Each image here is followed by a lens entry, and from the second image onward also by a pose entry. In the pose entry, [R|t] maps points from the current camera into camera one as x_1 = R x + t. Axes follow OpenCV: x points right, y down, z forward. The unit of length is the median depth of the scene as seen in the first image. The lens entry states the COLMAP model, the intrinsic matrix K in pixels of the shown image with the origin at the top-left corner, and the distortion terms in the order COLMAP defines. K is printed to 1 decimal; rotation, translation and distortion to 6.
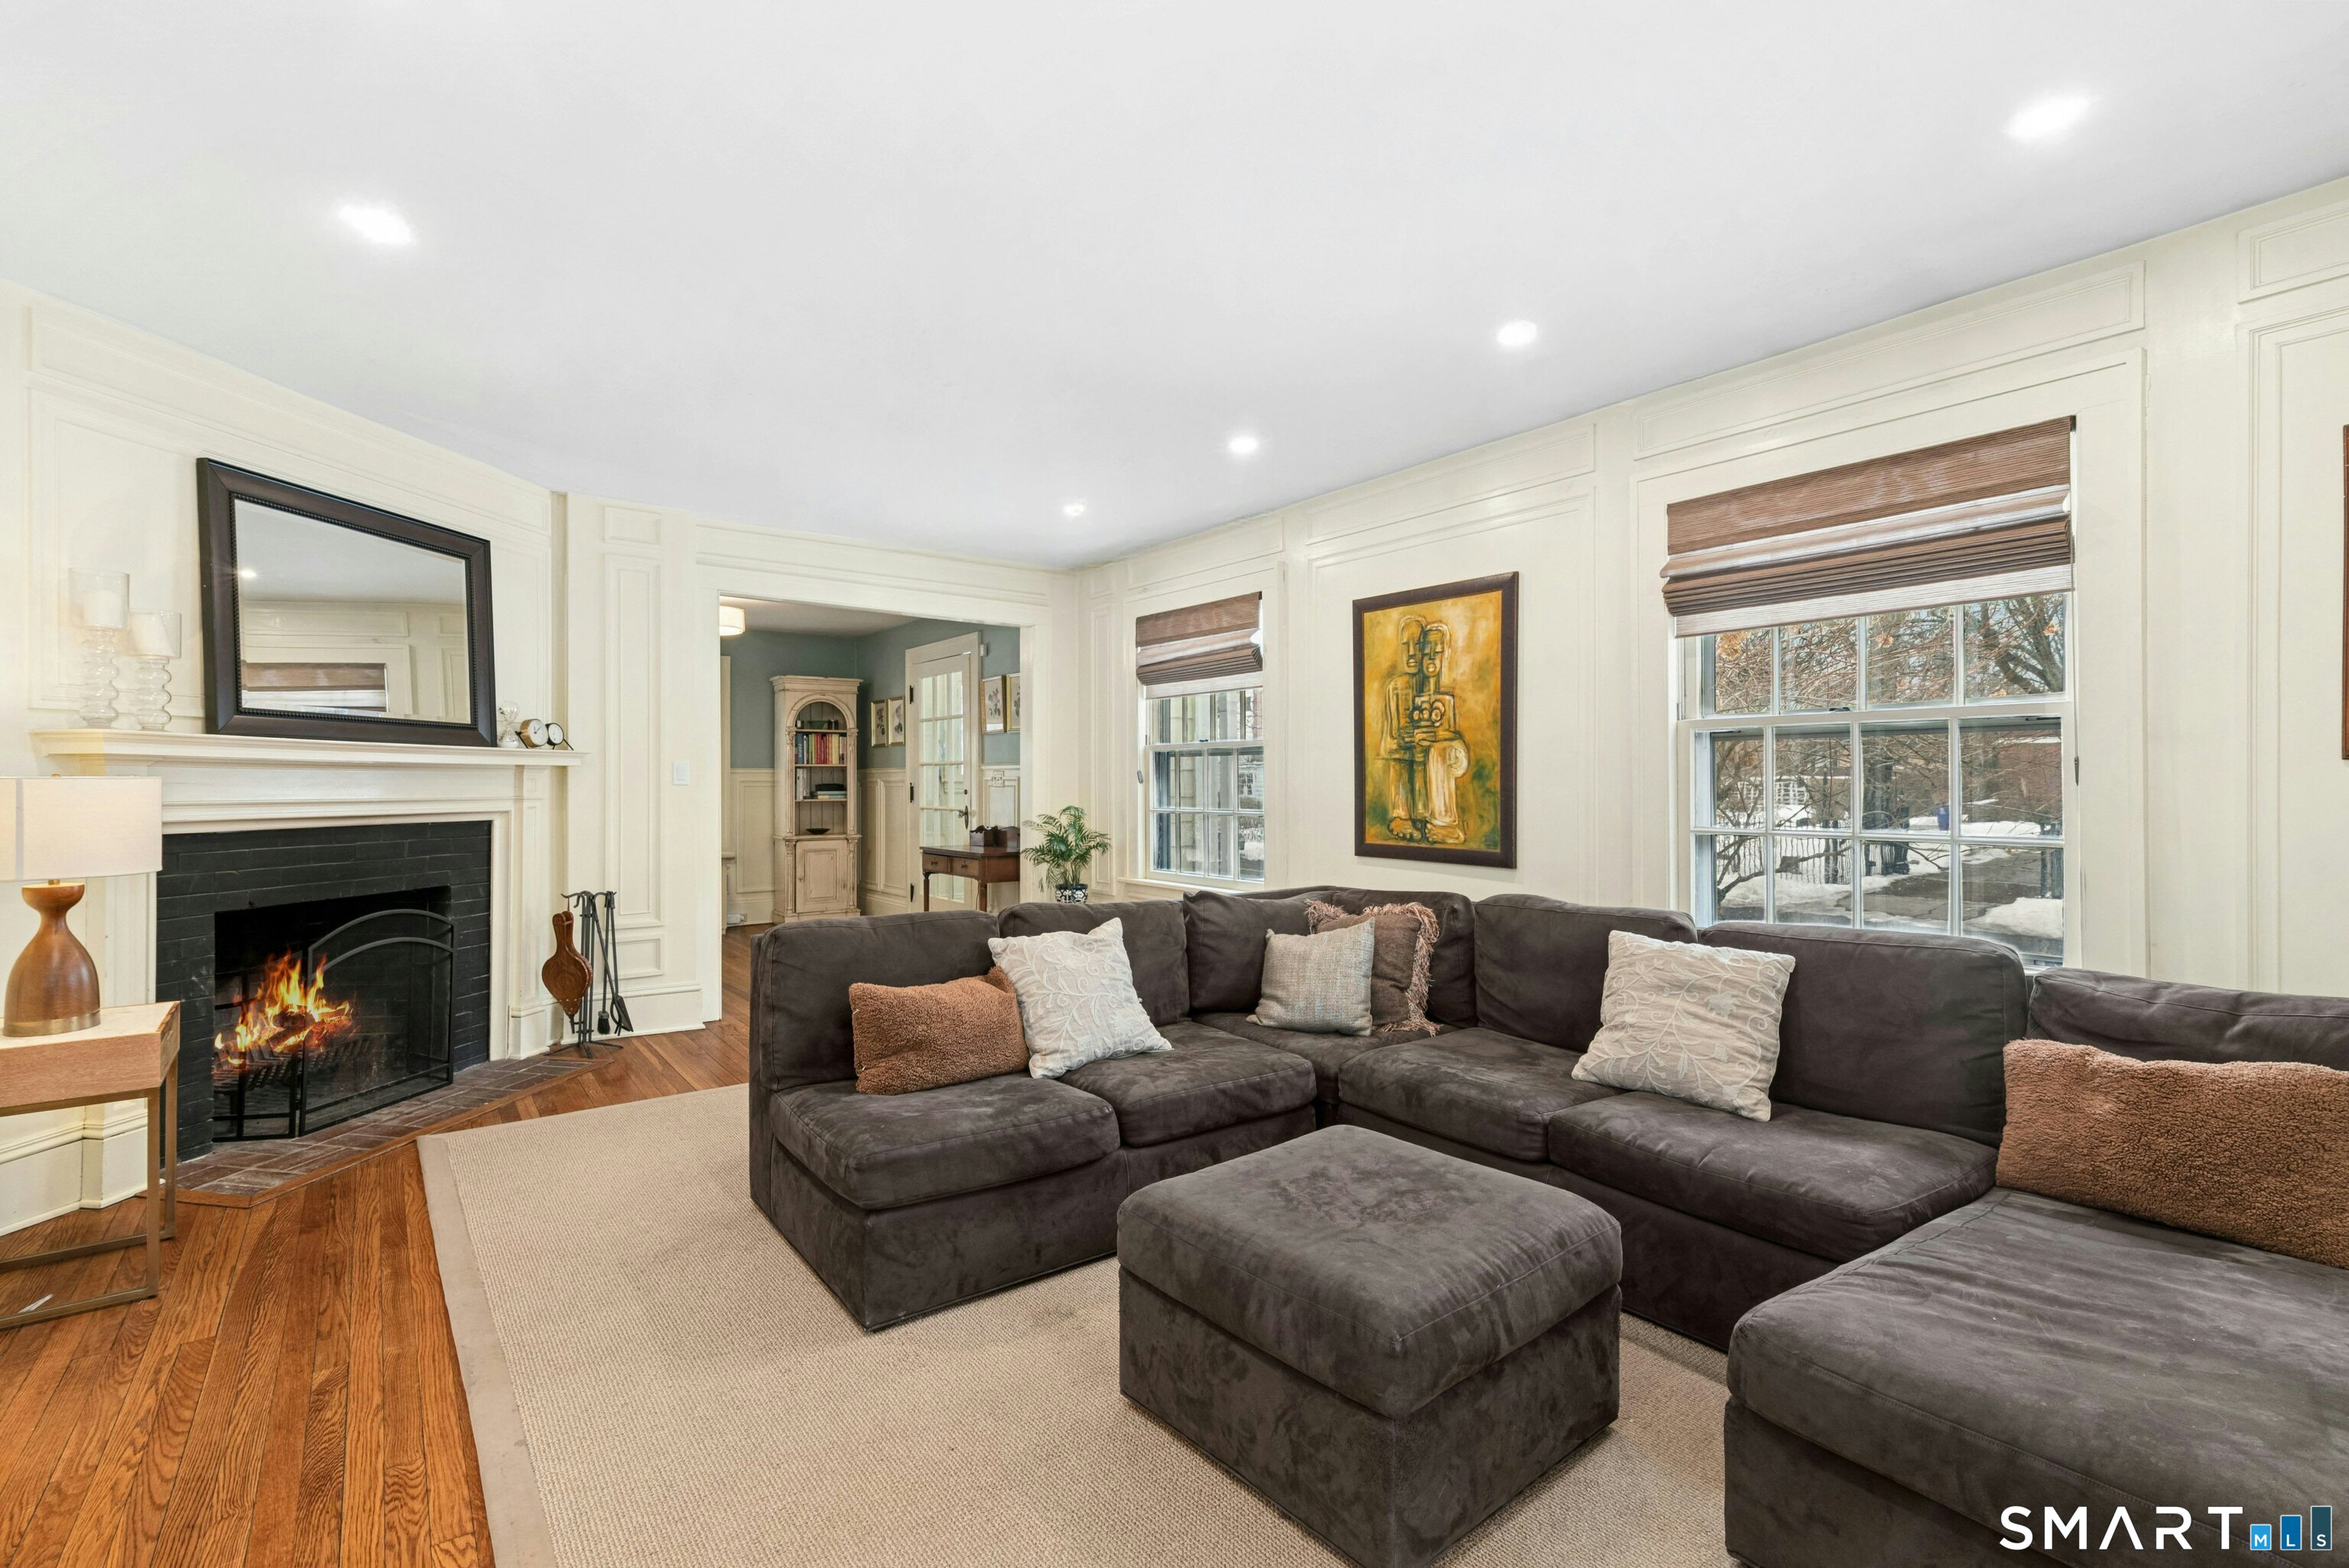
lens RADIAL K [[1199.8, 0, 1174.5], [0, 1199.8, 784.0], [0, 0, 1]] dist [0.000686, 0.000054]
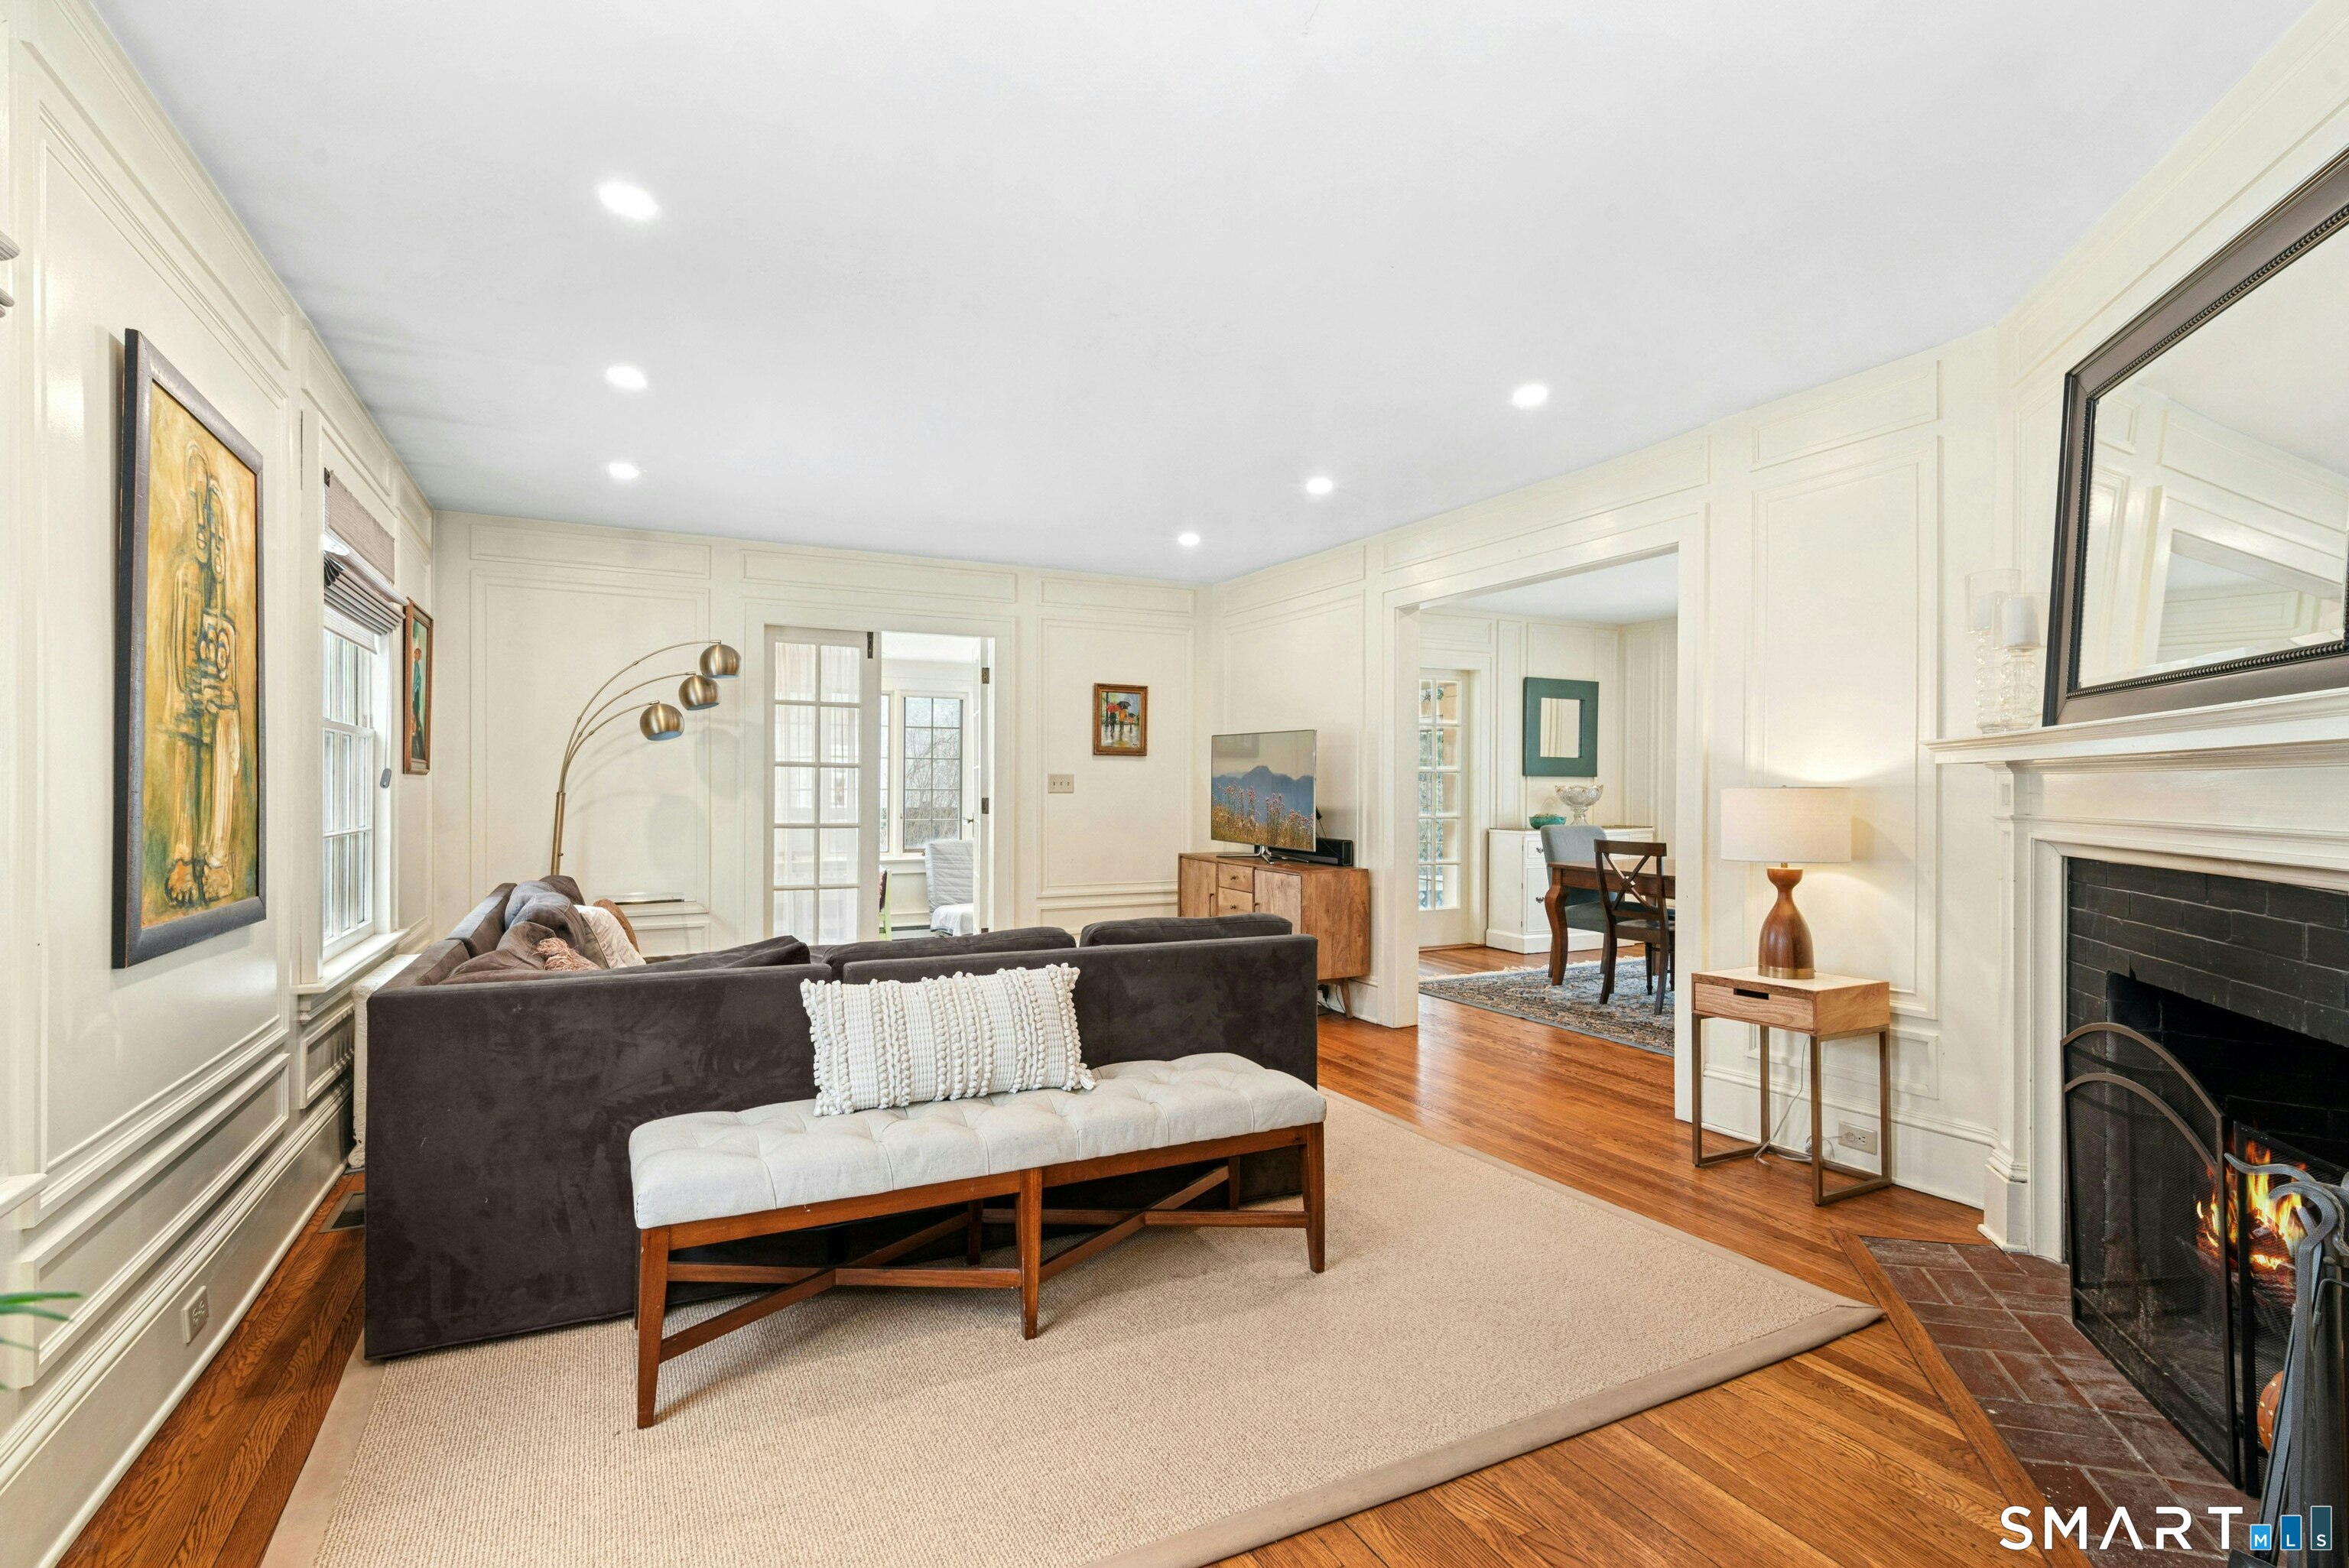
lens RADIAL K [[1199.8, 0, 1174.5], [0, 1199.8, 784.0], [0, 0, 1]] dist [0.000686, 0.000054]
pose [[-0.987321, -0.005632, 0.158638, -0.390081], [-0.006187, 0.999976, -0.003006, -0.003673], [-0.158618, -0.003950, -0.987332, 2.027781]]
